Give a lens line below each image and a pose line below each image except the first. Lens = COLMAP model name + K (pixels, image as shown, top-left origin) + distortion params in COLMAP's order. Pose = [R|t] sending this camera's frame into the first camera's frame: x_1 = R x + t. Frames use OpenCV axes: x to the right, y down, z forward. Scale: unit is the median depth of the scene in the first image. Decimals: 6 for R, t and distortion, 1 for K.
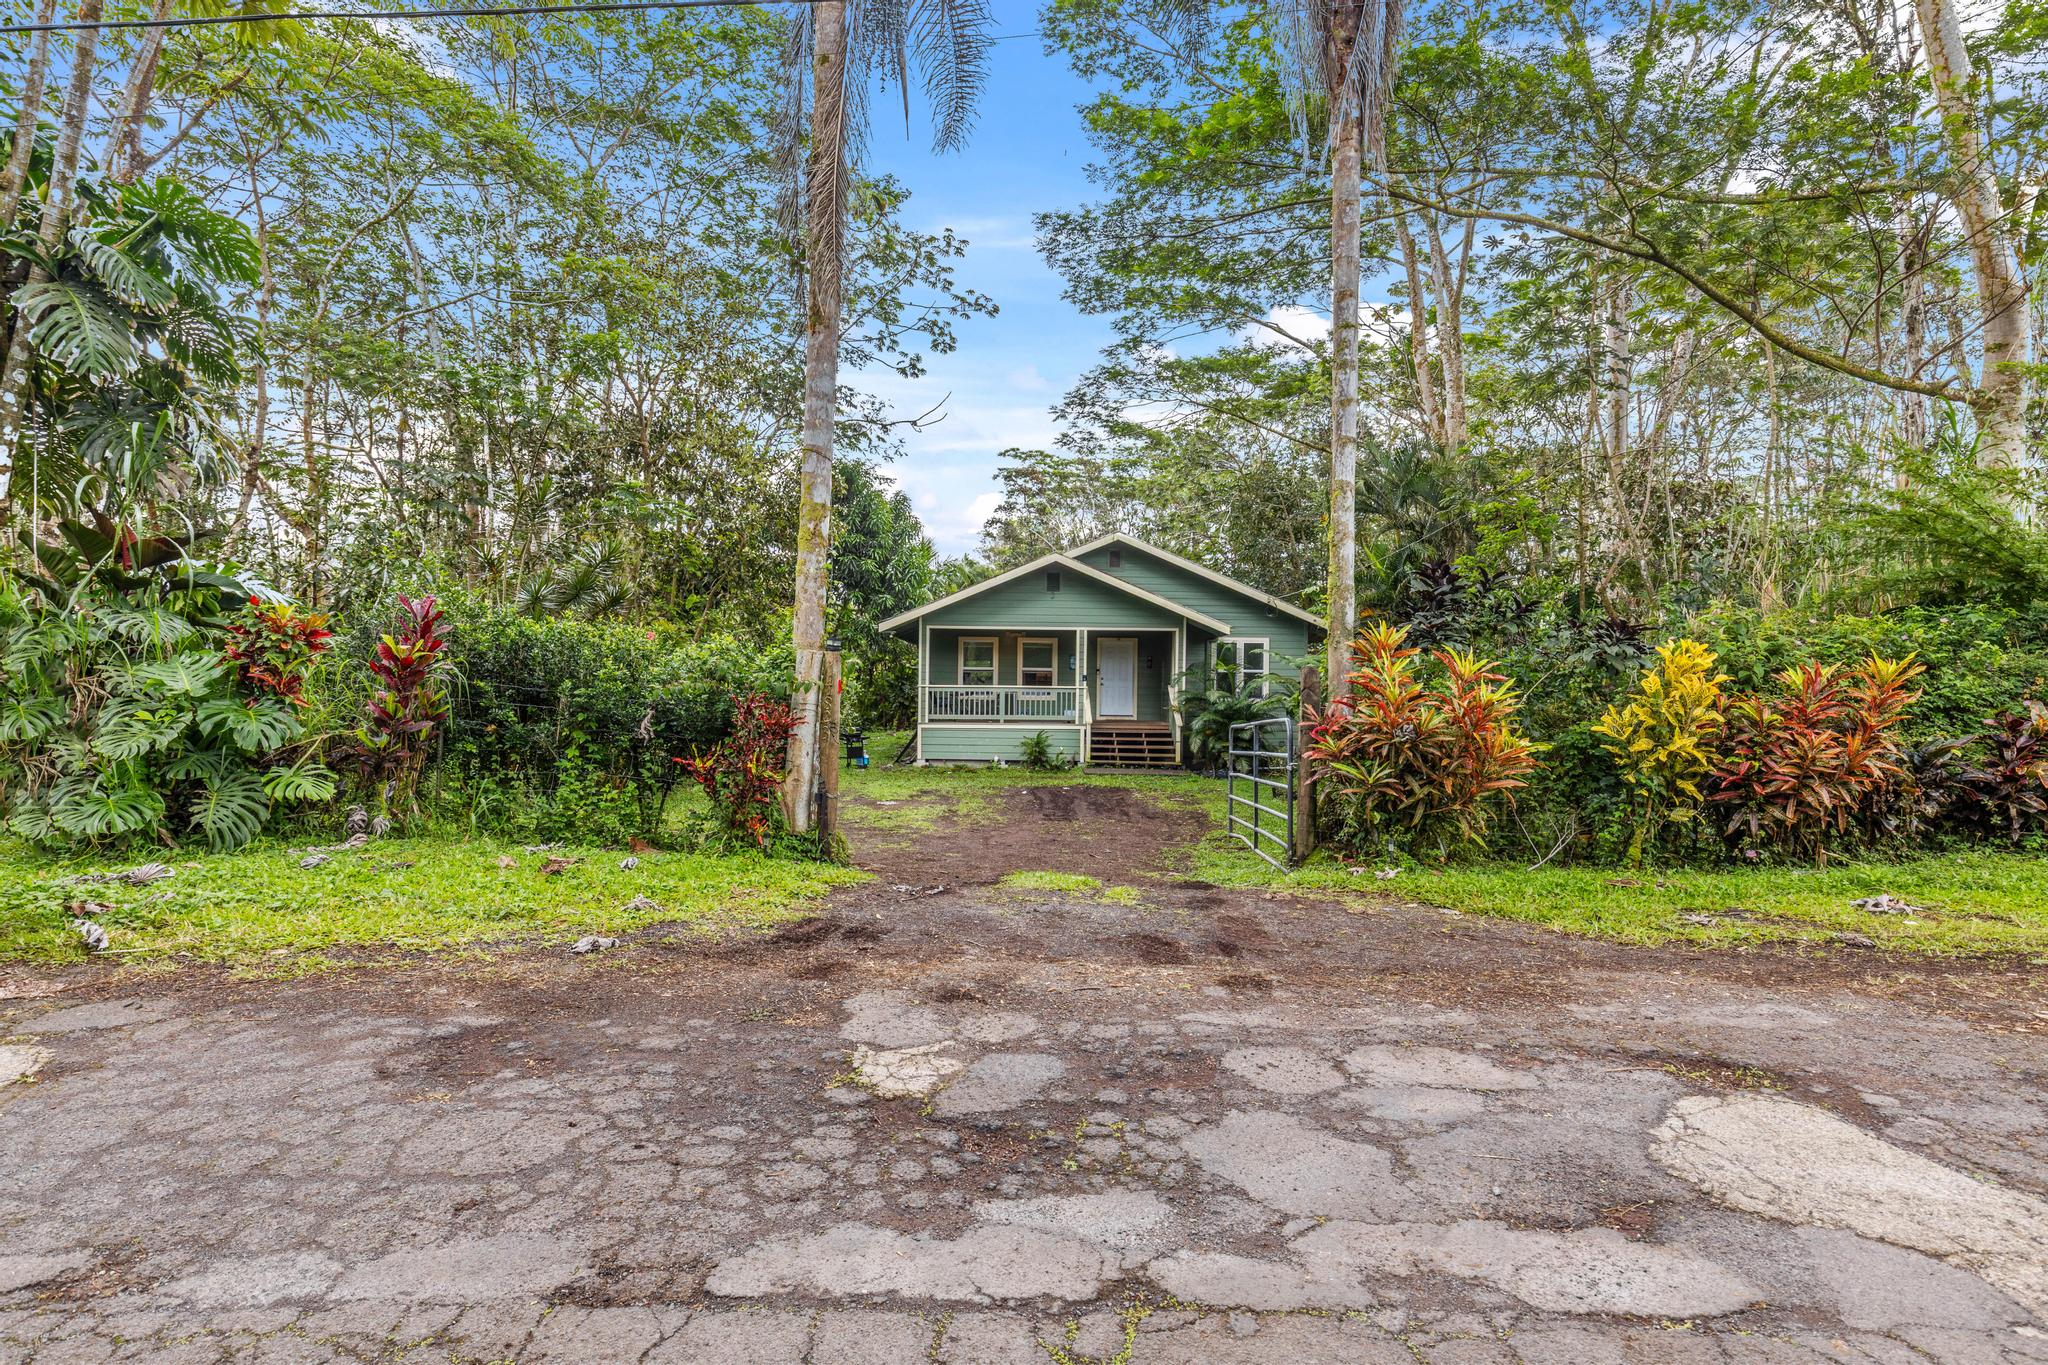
lens RADIAL K [[1017.4, 0, 1018.0], [0, 1017.4, 682.6], [0, 0, 1]] dist [0.001072, -0.000012]
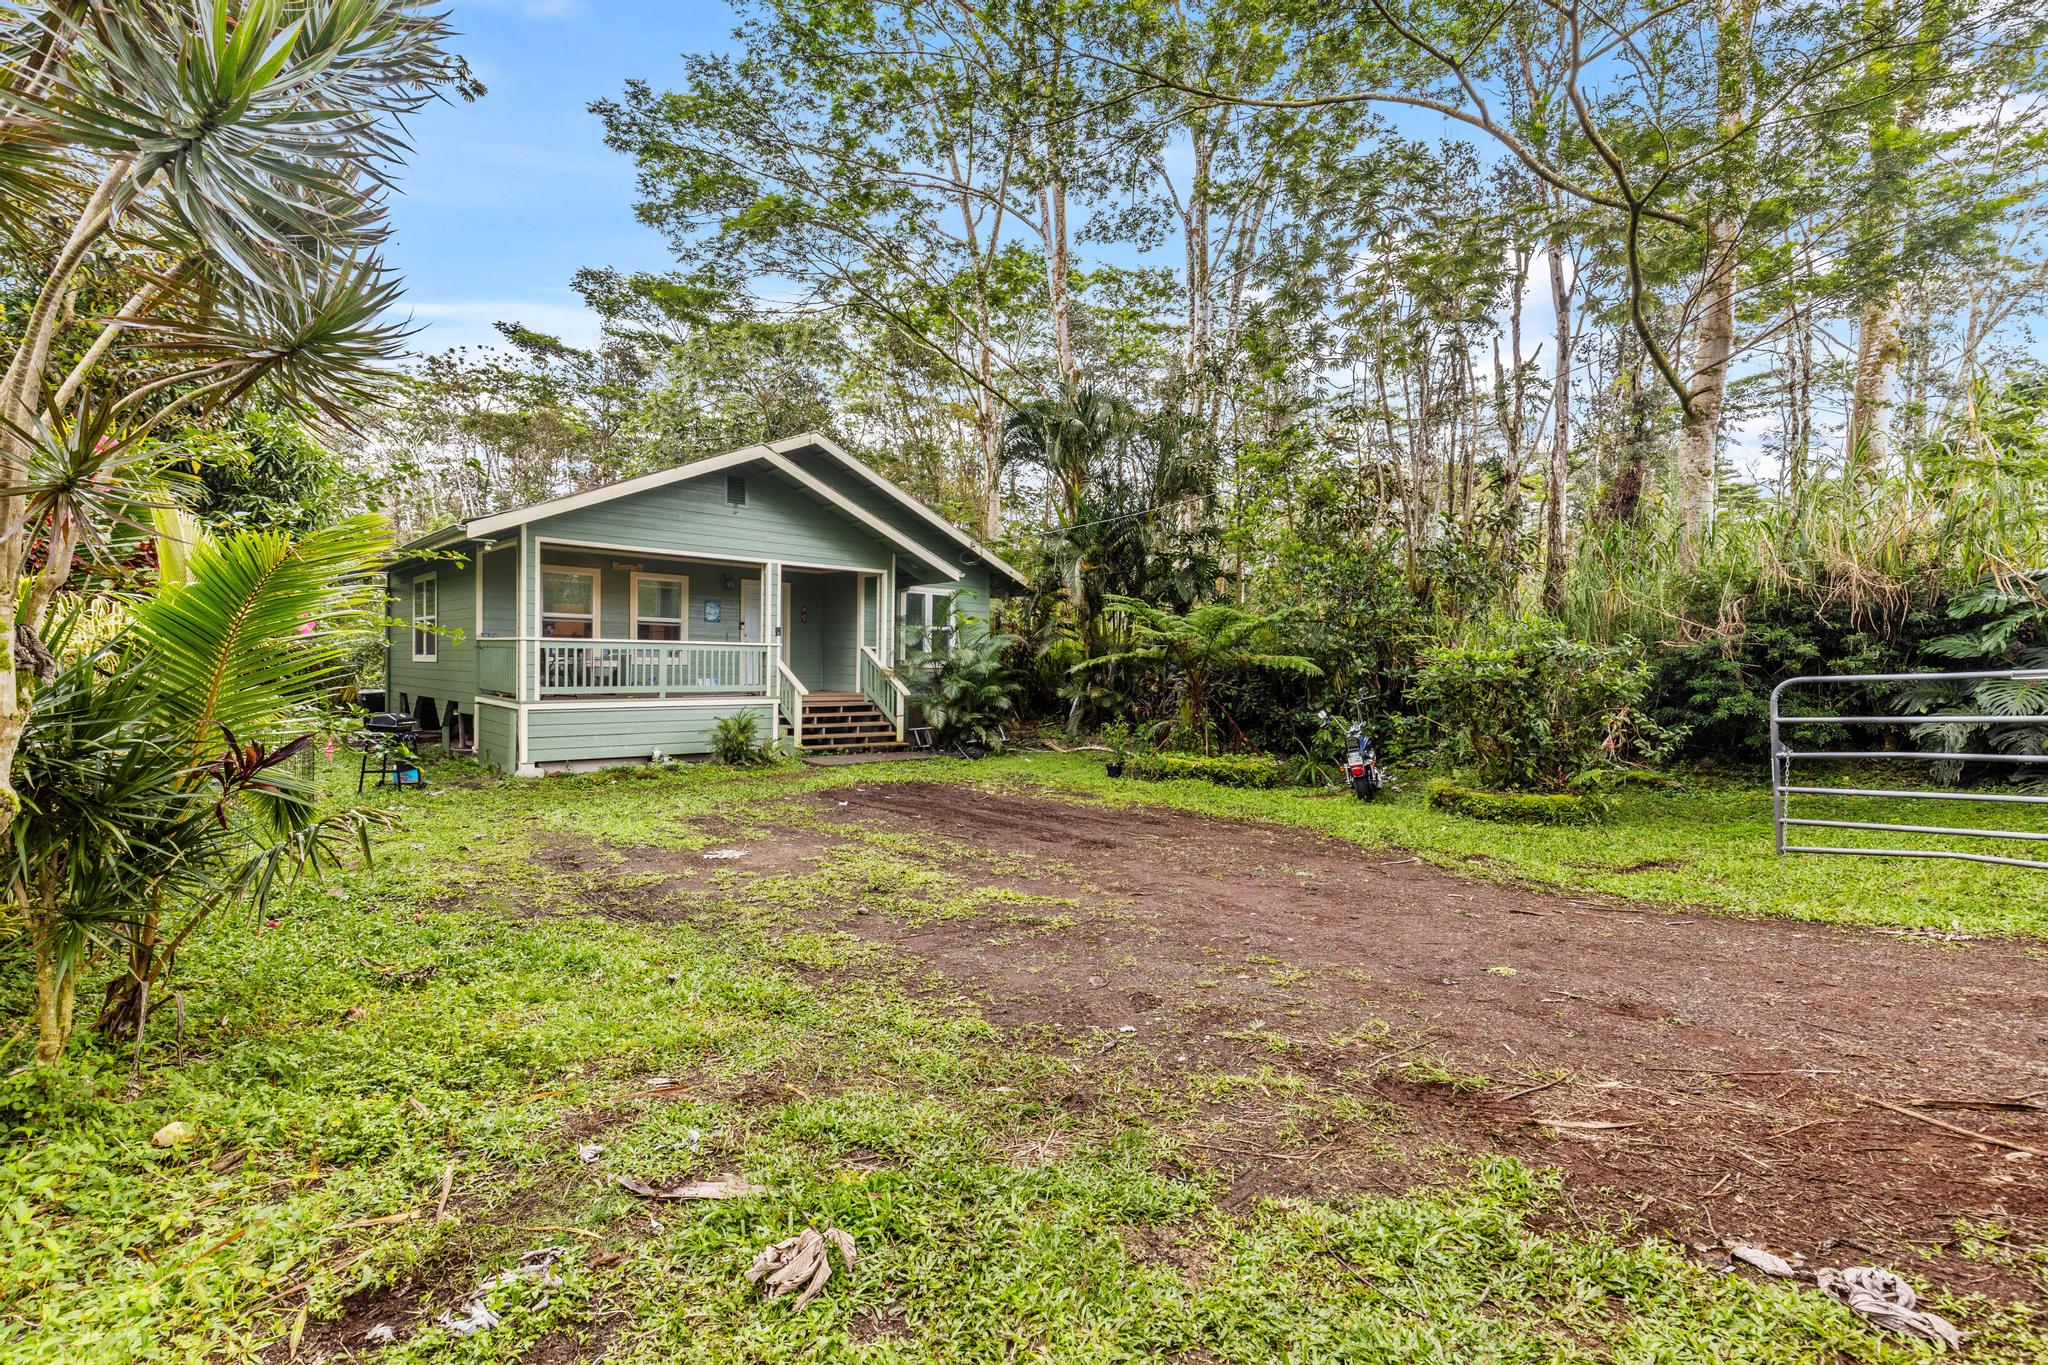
lens RADIAL K [[913.3, 0, 1009.1], [0, 913.3, 681.1], [0, 0, 1]] dist [0.005189, -0.000871]
pose [[0.722903, -0.014897, 0.690789, -0.254737], [0.002395, 0.999816, 0.019056, 0.018216], [-0.690945, -0.012121, 0.722806, 0.422319]]
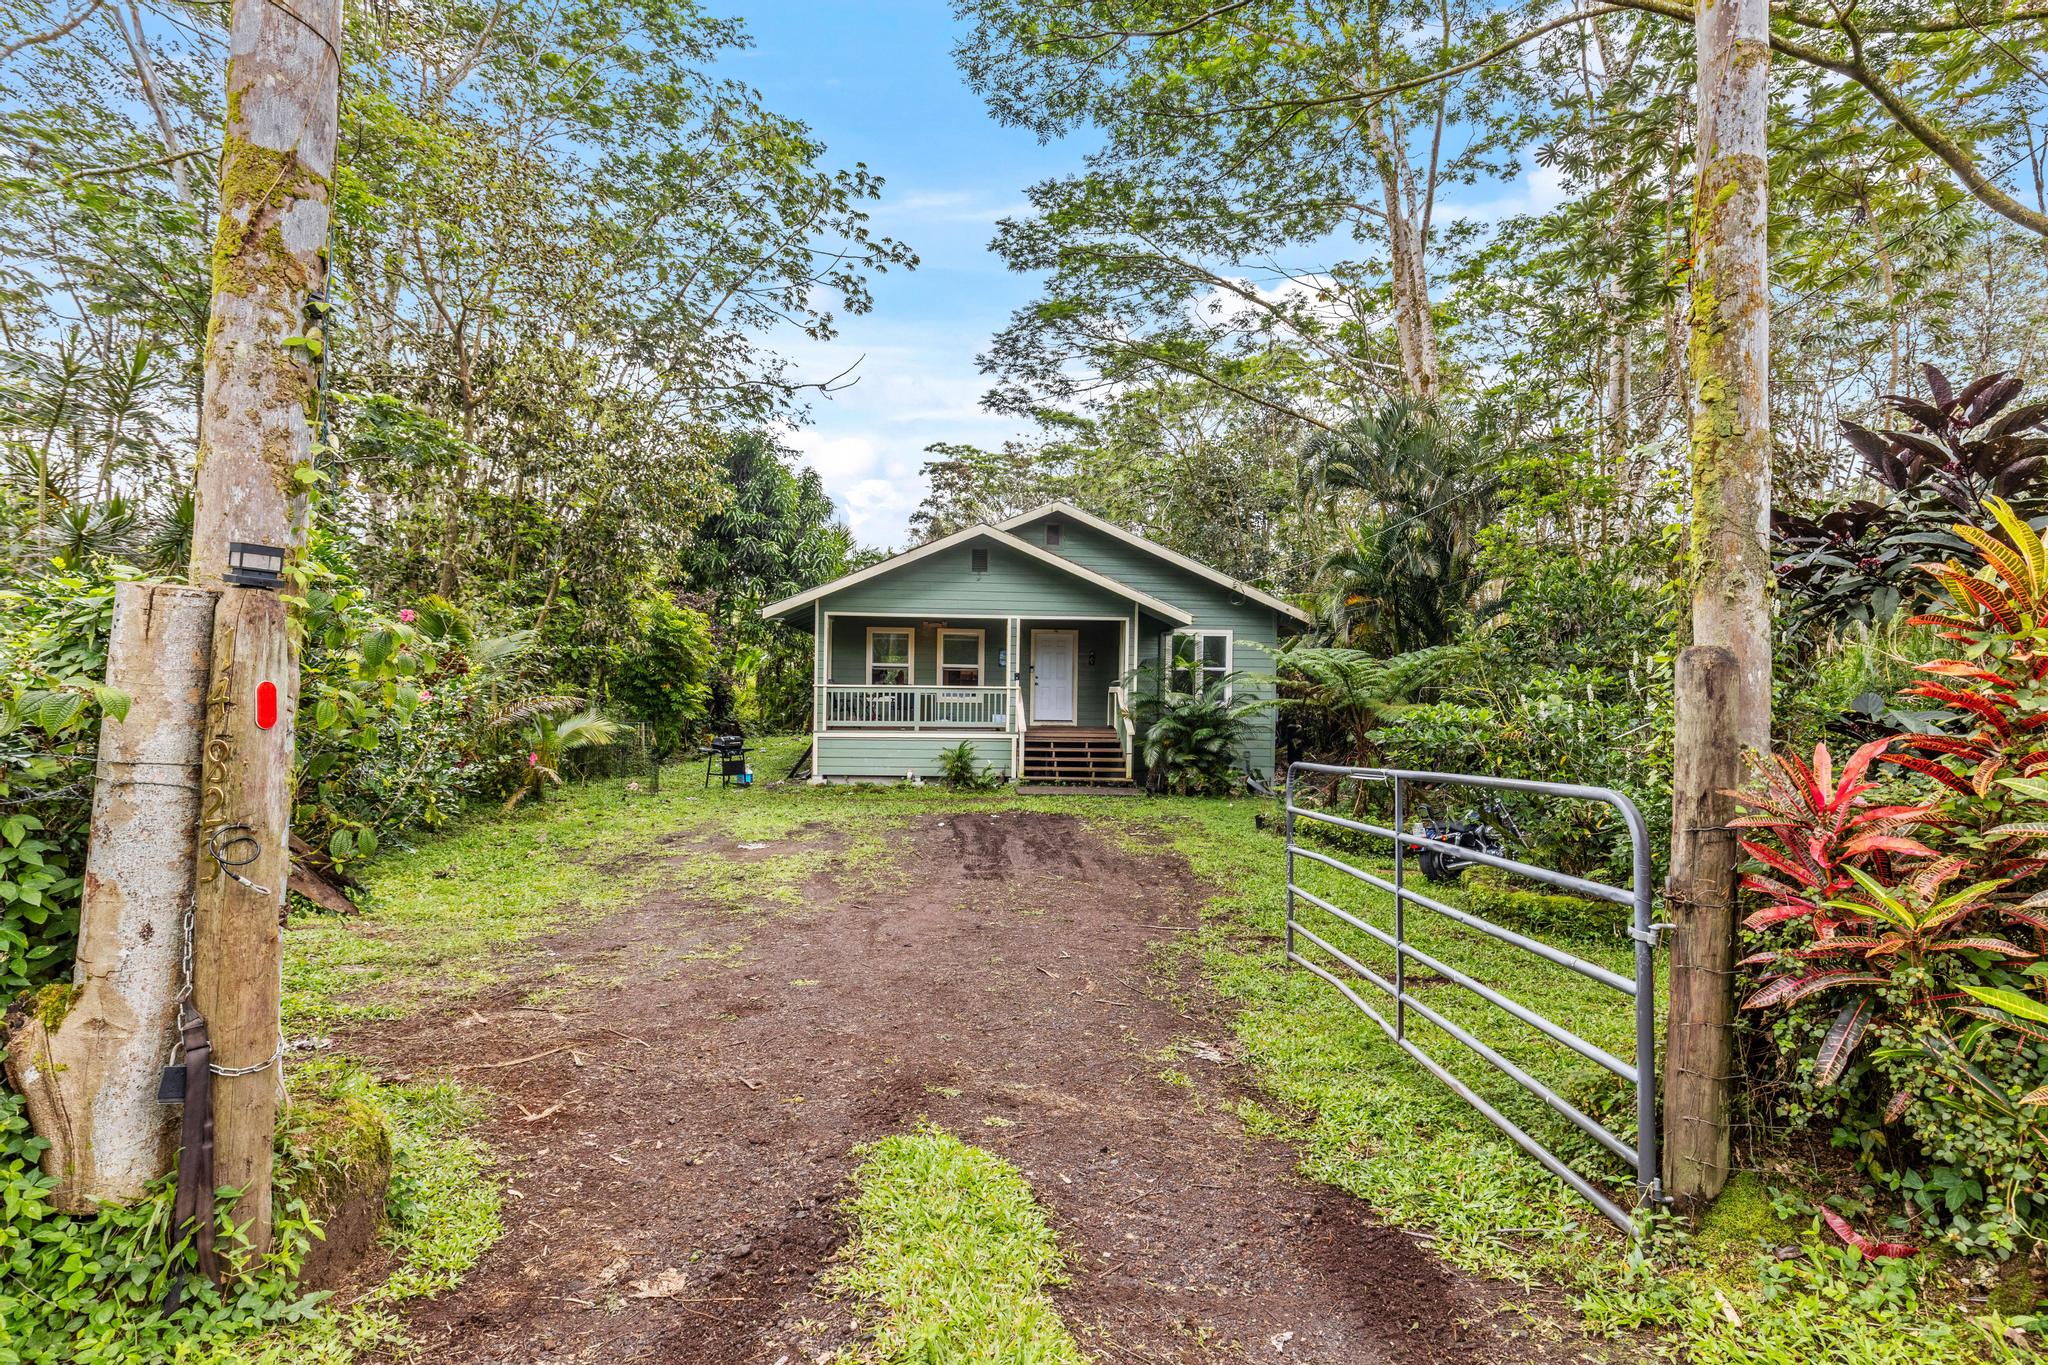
lens RADIAL K [[948.3, 0, 1015.8], [0, 948.3, 684.0], [0, 0, 1]] dist [-0.002160, -0.000494]
pose [[0.997368, 0.002519, 0.072466, 0.008316], [-0.002811, 0.999988, 0.003930, -0.001388], [-0.072455, -0.004124, 0.997363, 0.225097]]
